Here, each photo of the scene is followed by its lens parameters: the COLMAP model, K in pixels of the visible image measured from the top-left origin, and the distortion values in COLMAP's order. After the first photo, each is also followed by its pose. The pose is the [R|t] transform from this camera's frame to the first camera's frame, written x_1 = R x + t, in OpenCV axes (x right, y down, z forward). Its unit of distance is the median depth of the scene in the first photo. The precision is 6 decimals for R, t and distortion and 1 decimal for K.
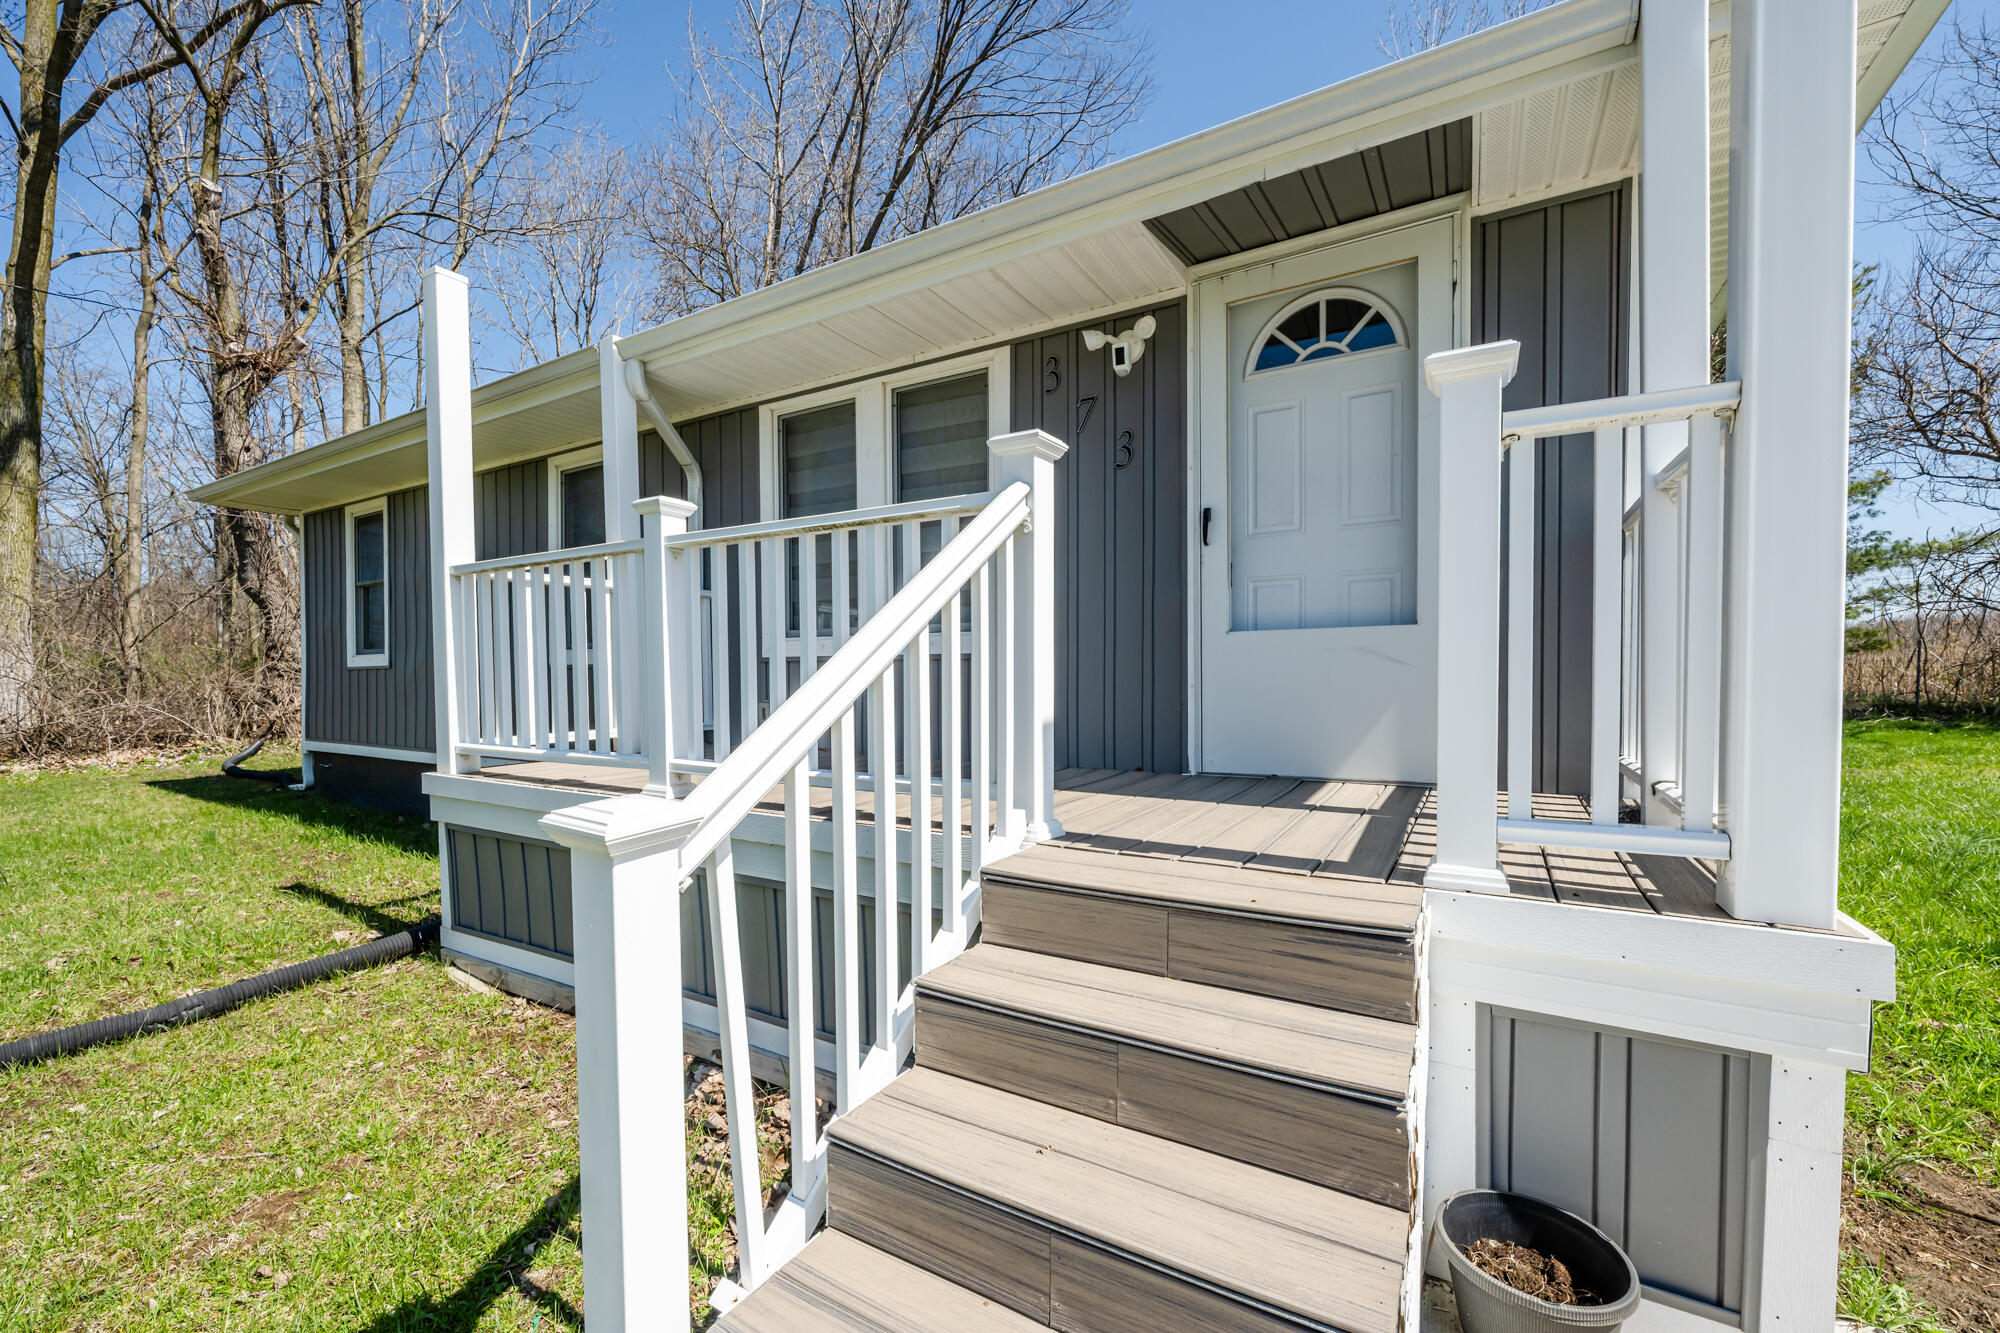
lens RADIAL K [[741.8, 0, 990.0], [0, 741.8, 694.3], [0, 0, 1]] dist [-0.000057, -0.000017]
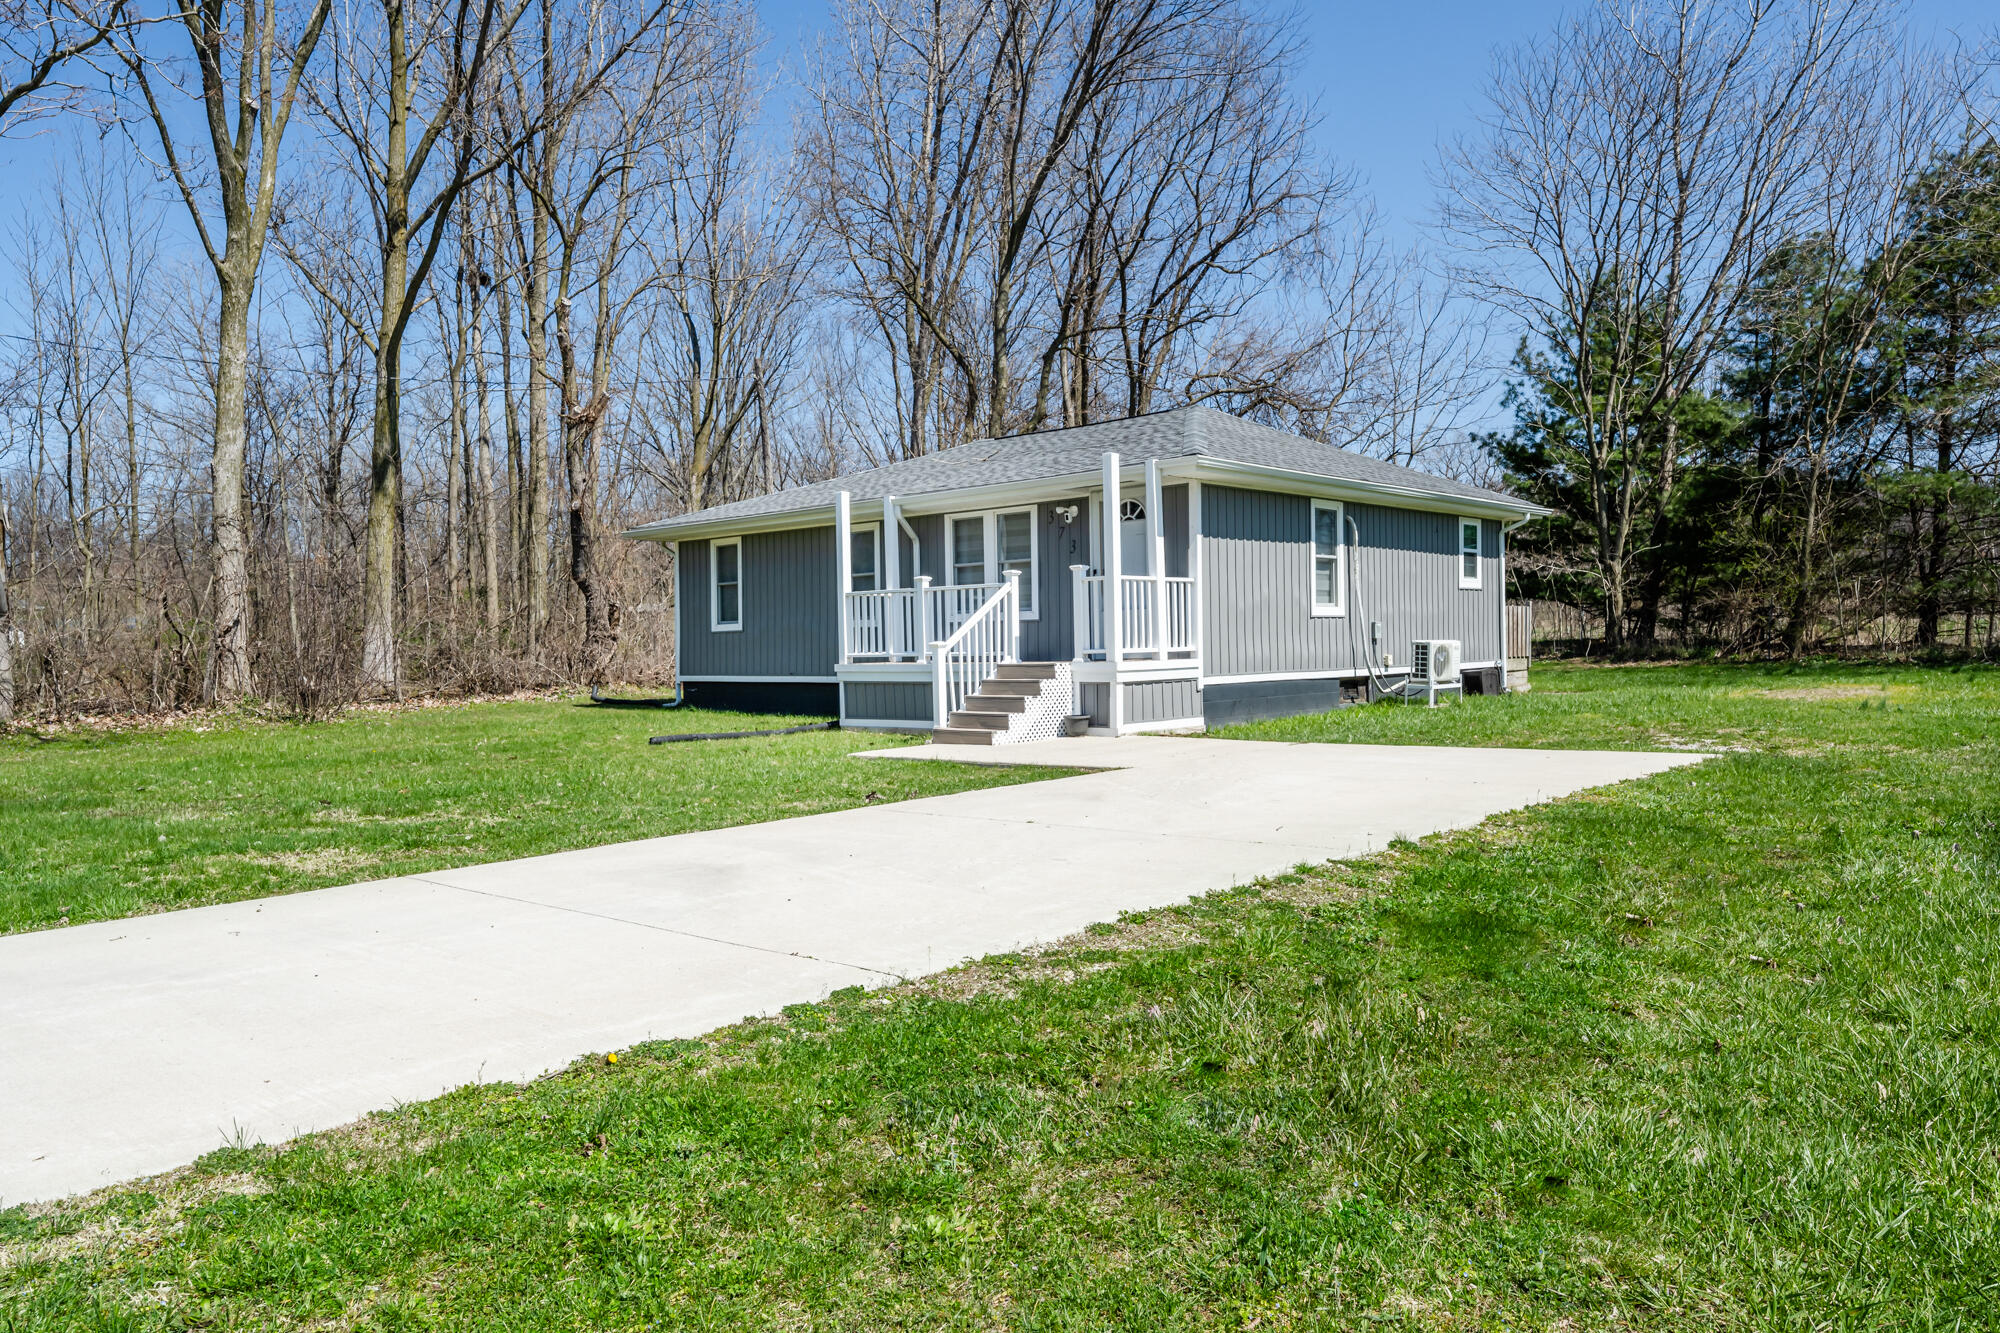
lens RADIAL K [[983.3, 0, 1000.0], [0, 983.3, 666.5], [0, 0, 1]] dist [0.000363, 0.000031]
pose [[0.976721, -0.008077, -0.214363, 0.512266], [0.008049, 0.999967, -0.001001, 0.094424], [0.214364, -0.000747, 0.976754, -1.961322]]
